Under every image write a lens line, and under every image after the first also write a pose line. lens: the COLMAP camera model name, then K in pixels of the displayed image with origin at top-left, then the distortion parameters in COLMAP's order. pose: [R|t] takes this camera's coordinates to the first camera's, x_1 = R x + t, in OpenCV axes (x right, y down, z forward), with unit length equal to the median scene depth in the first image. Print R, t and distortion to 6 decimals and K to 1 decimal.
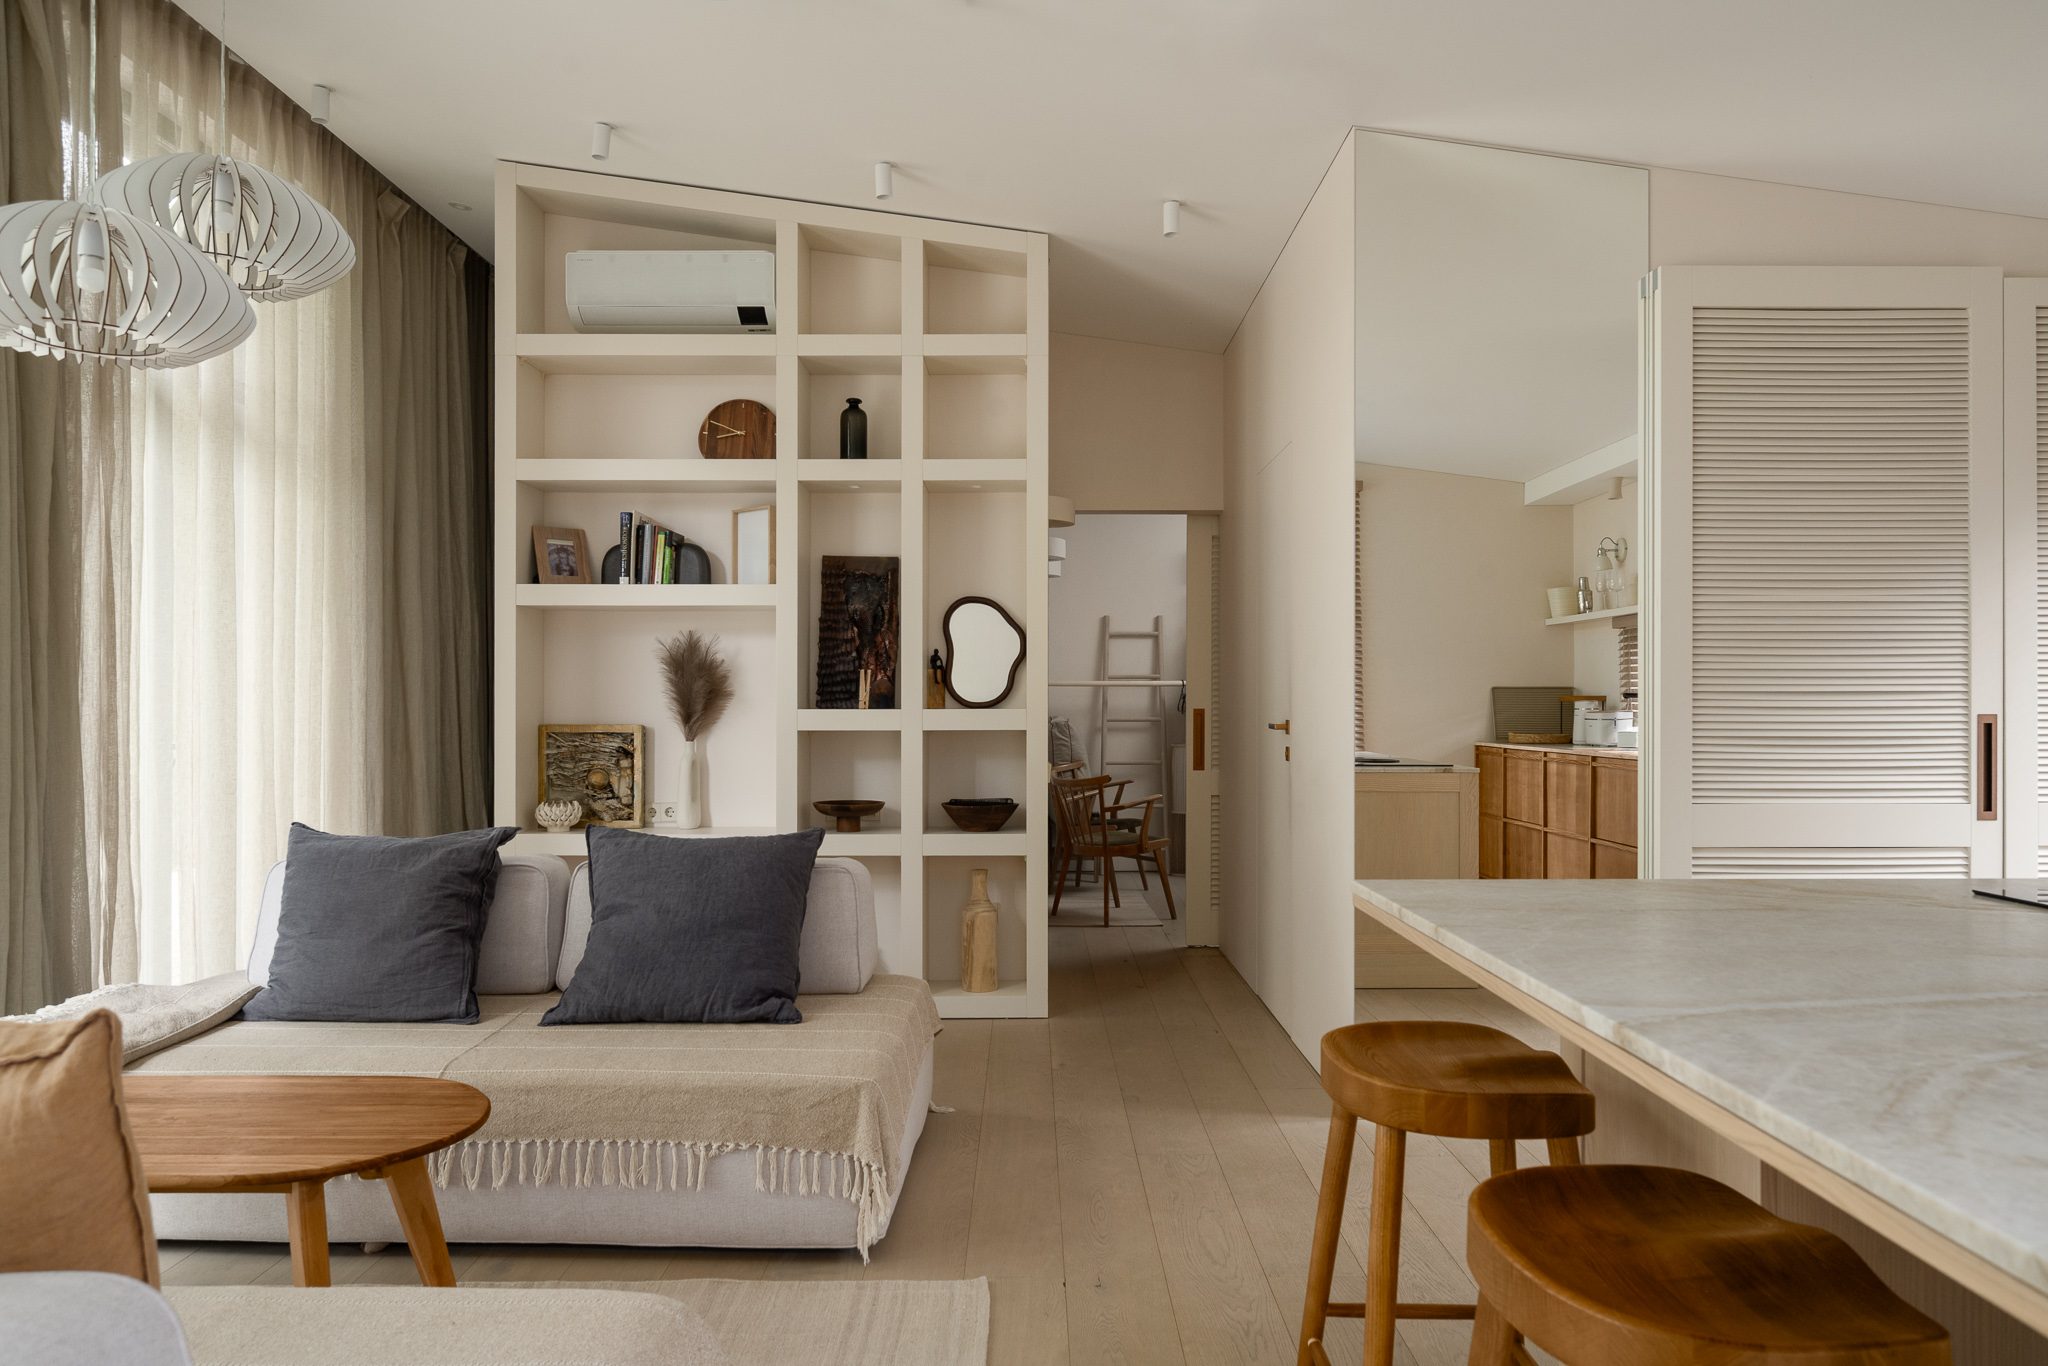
lens RADIAL K [[1329.4, 0, 1024.0], [0, 1329.4, 683.0], [0, 0, 1]] dist [-0.002147, -0.001282]
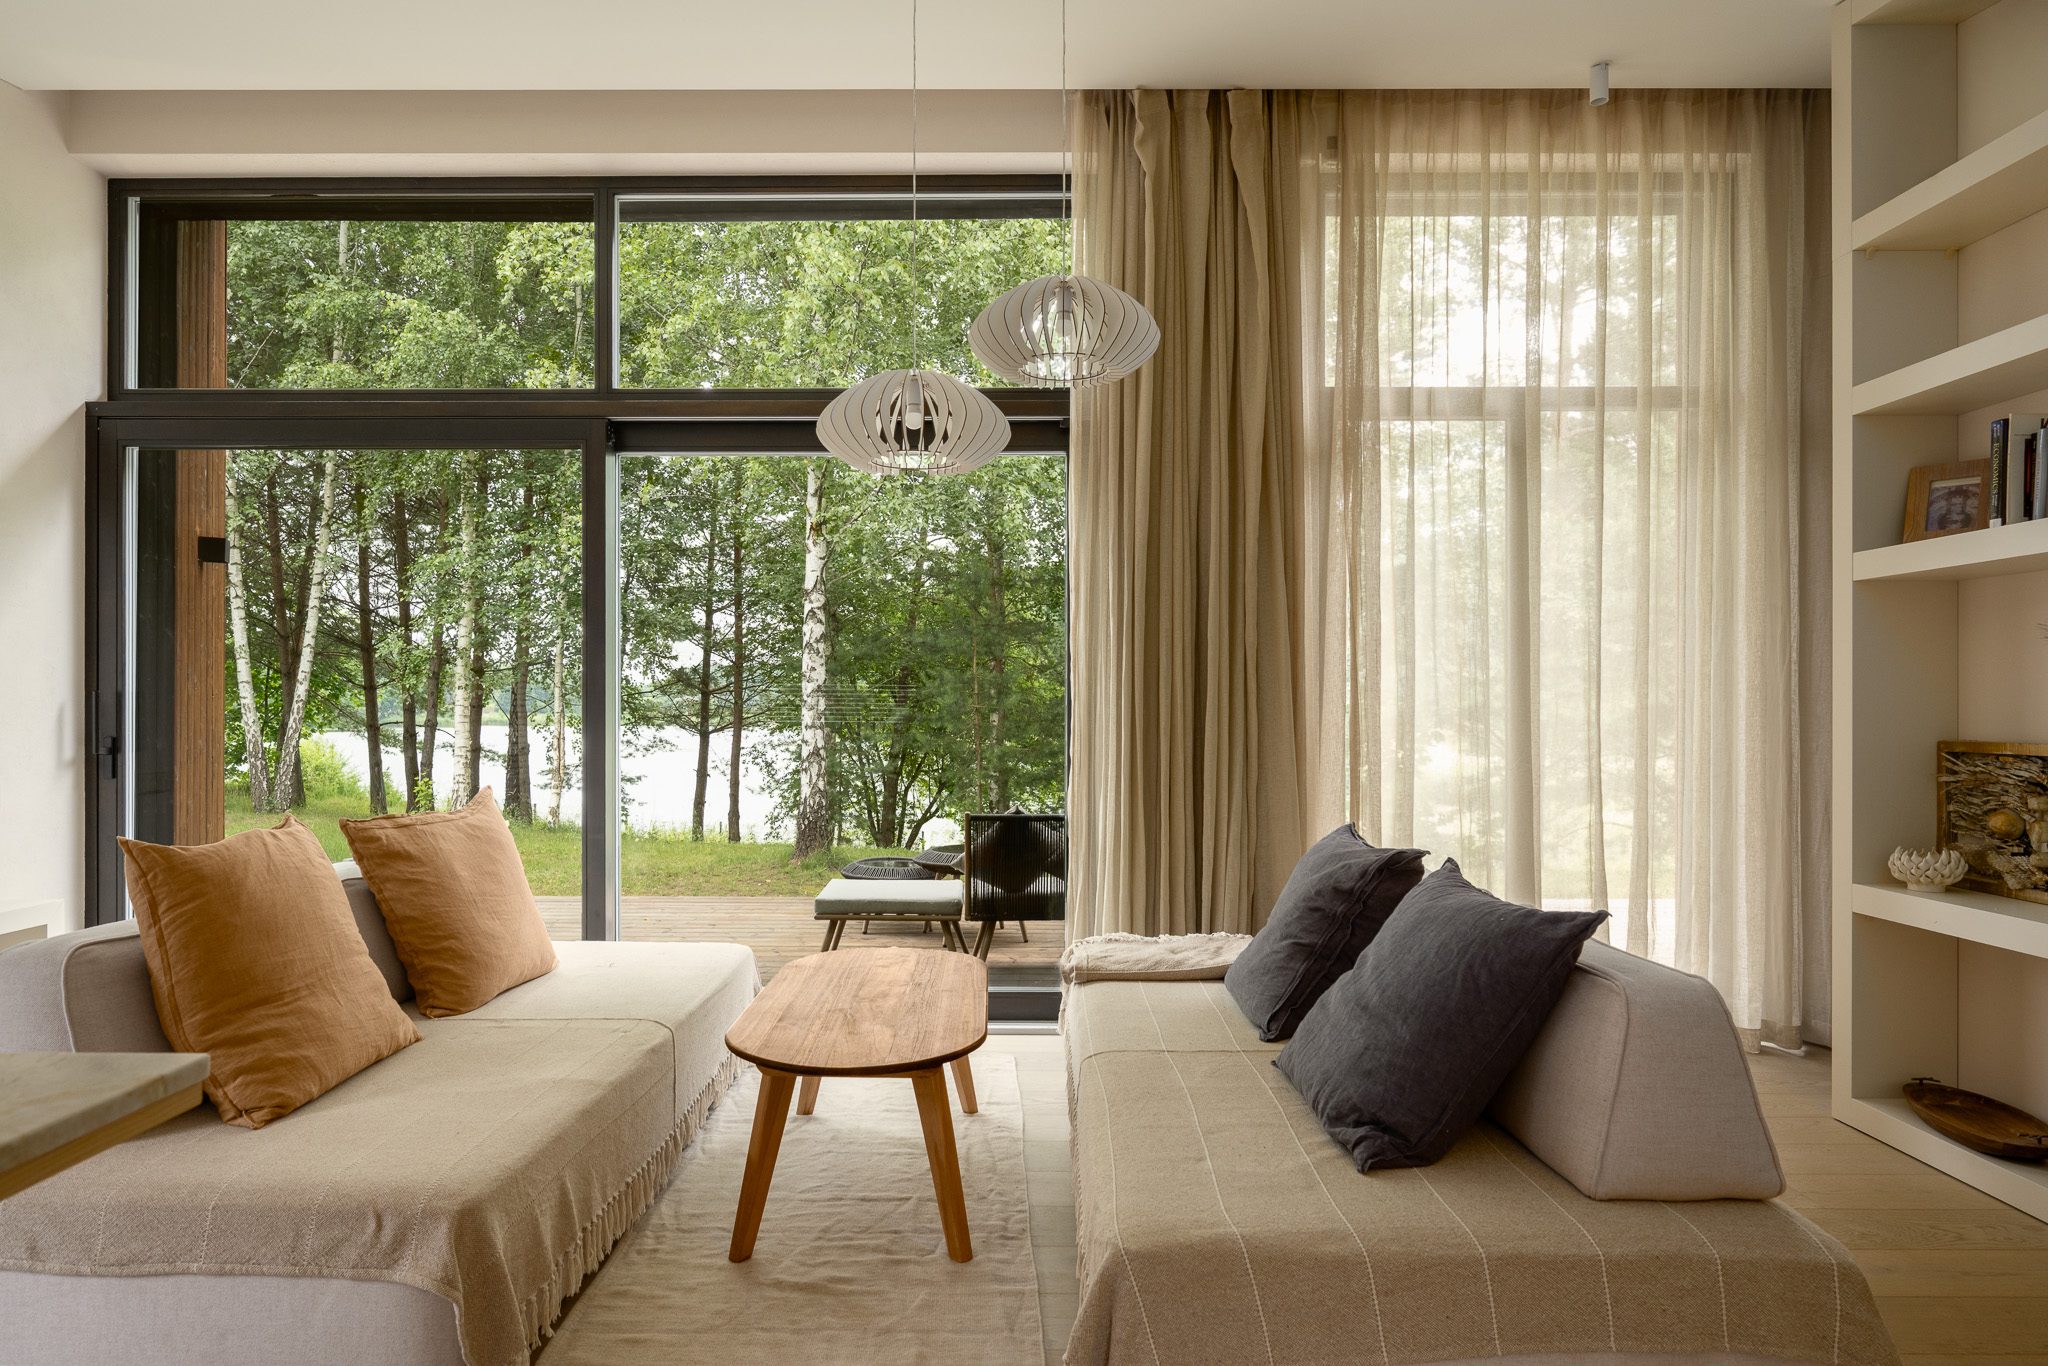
lens RADIAL K [[1329.4, 0, 1024.0], [0, 1329.4, 683.0], [0, 0, 1]] dist [-0.002147, -0.001282]
pose [[0.014659, -0.013807, -0.999797, 0.361712], [0.010297, 0.999854, -0.013657, 0.005331], [0.999840, -0.010095, 0.014799, 0.518707]]
